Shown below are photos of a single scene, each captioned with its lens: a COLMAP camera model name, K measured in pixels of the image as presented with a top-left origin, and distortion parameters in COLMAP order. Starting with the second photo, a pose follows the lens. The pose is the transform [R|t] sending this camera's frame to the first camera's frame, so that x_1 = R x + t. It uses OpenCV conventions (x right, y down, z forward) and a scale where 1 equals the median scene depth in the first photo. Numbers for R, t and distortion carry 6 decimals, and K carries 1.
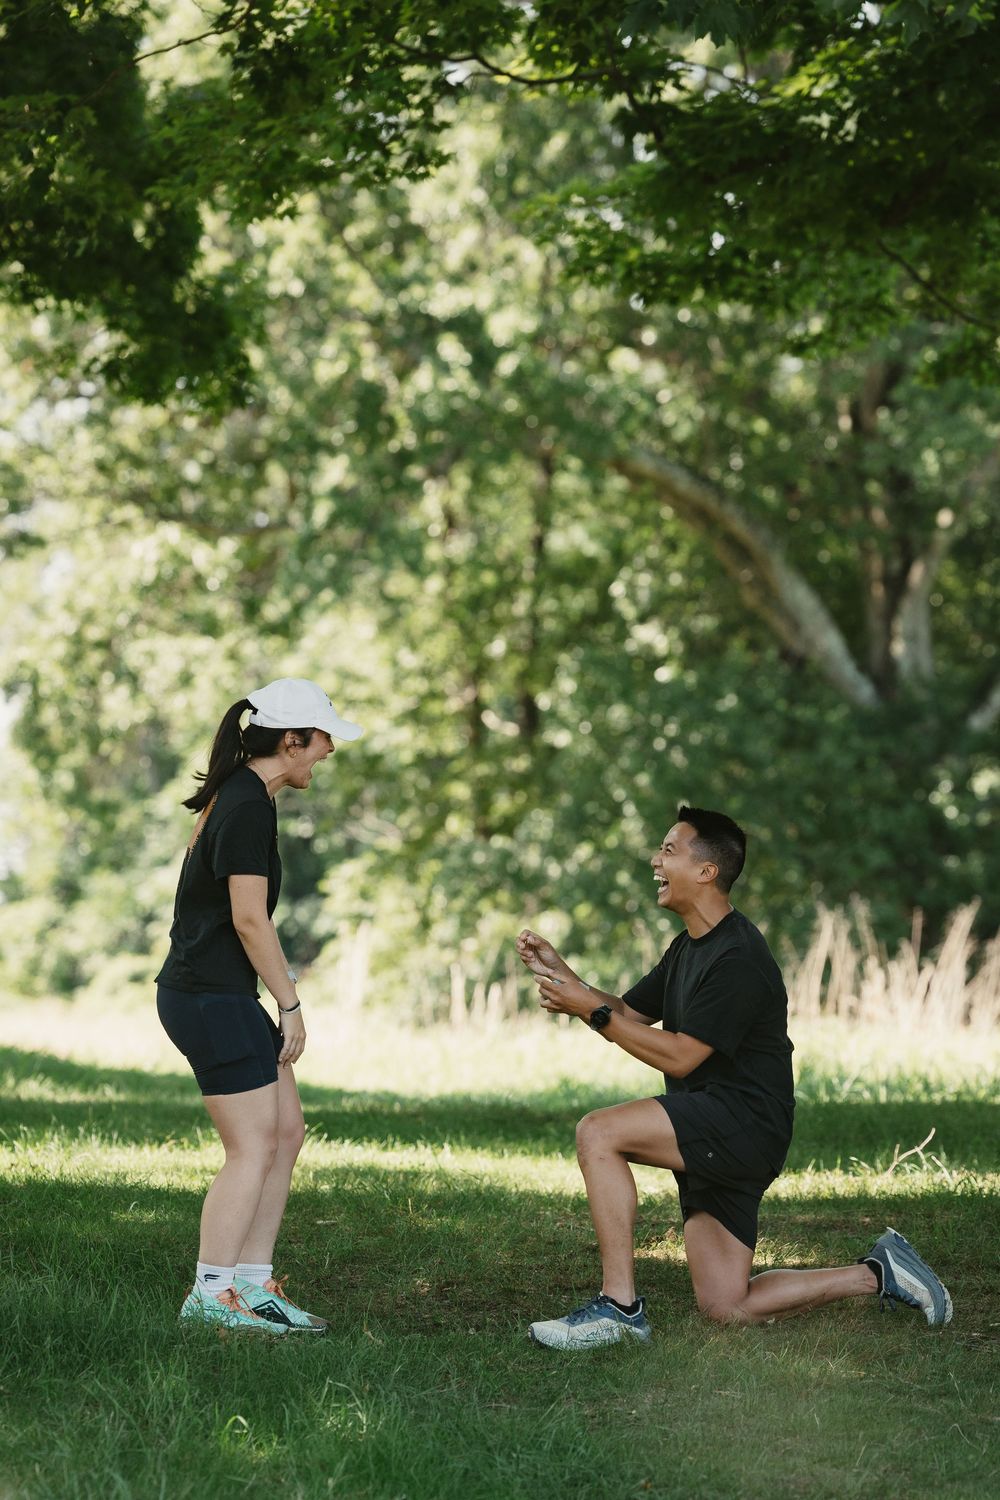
lens RADIAL K [[5652.4, 0, 500.6], [0, 5652.4, 749.8], [0, 0, 1]] dist [-0.237652, 0.000000]
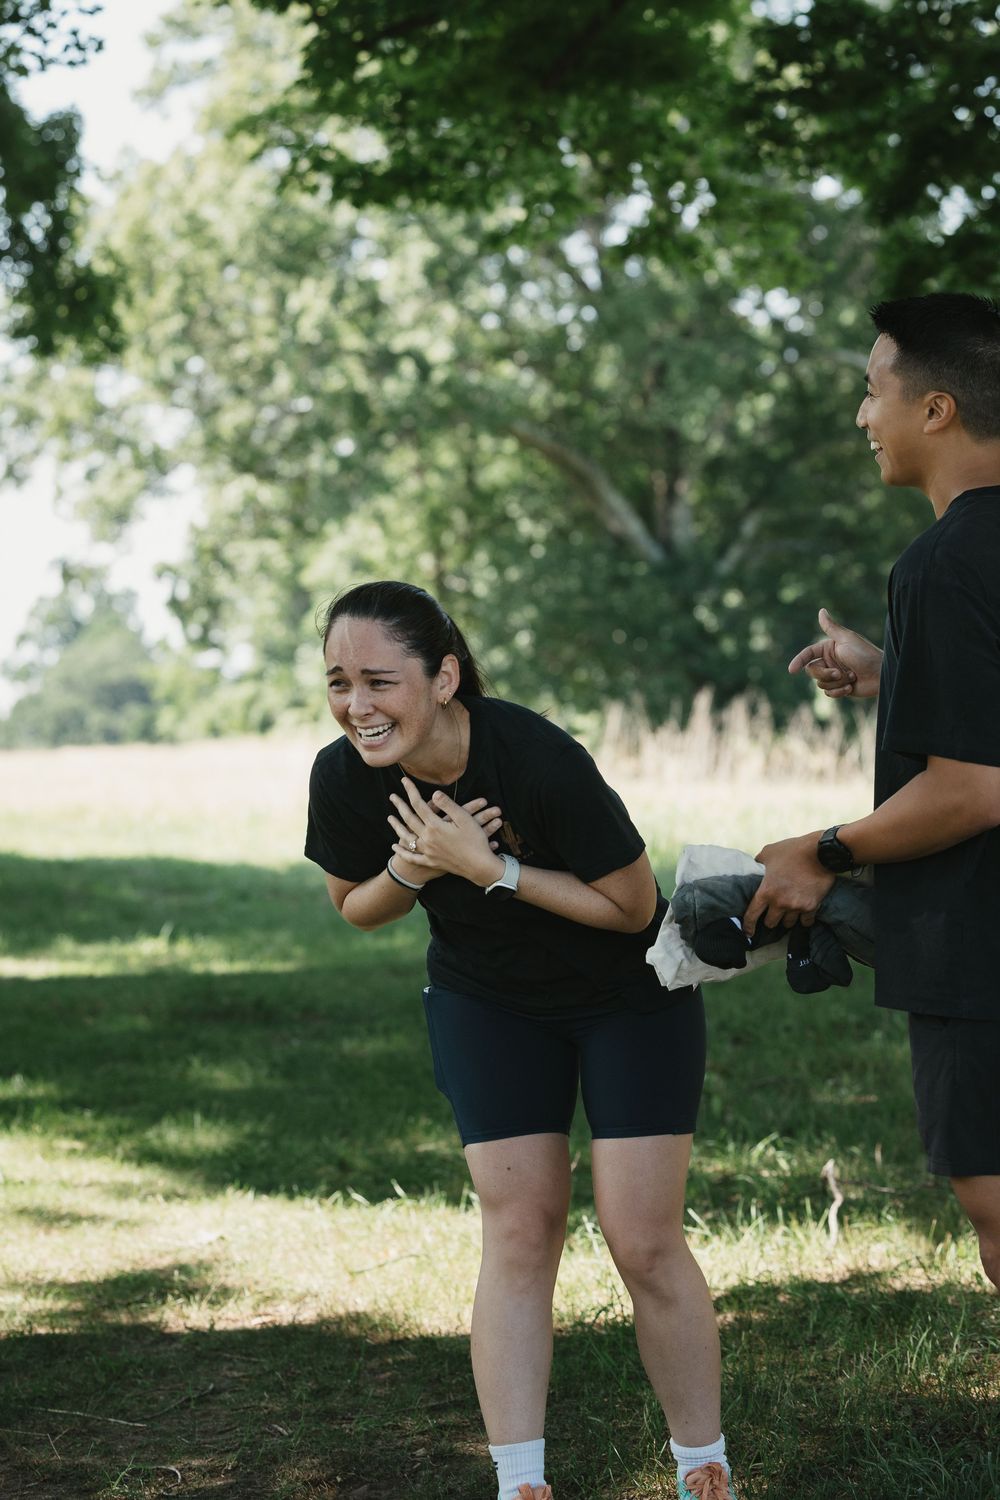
lens RADIAL K [[5892.1, 0, 502.6], [0, 5892.1, 753.2], [0, 0, 1]] dist [-2.442140, 0.000000]
pose [[0.997208, -0.049674, 0.055763, -0.084559], [0.048367, 0.998528, 0.024544, 0.004032], [-0.056900, -0.021778, 0.998142, -0.783503]]
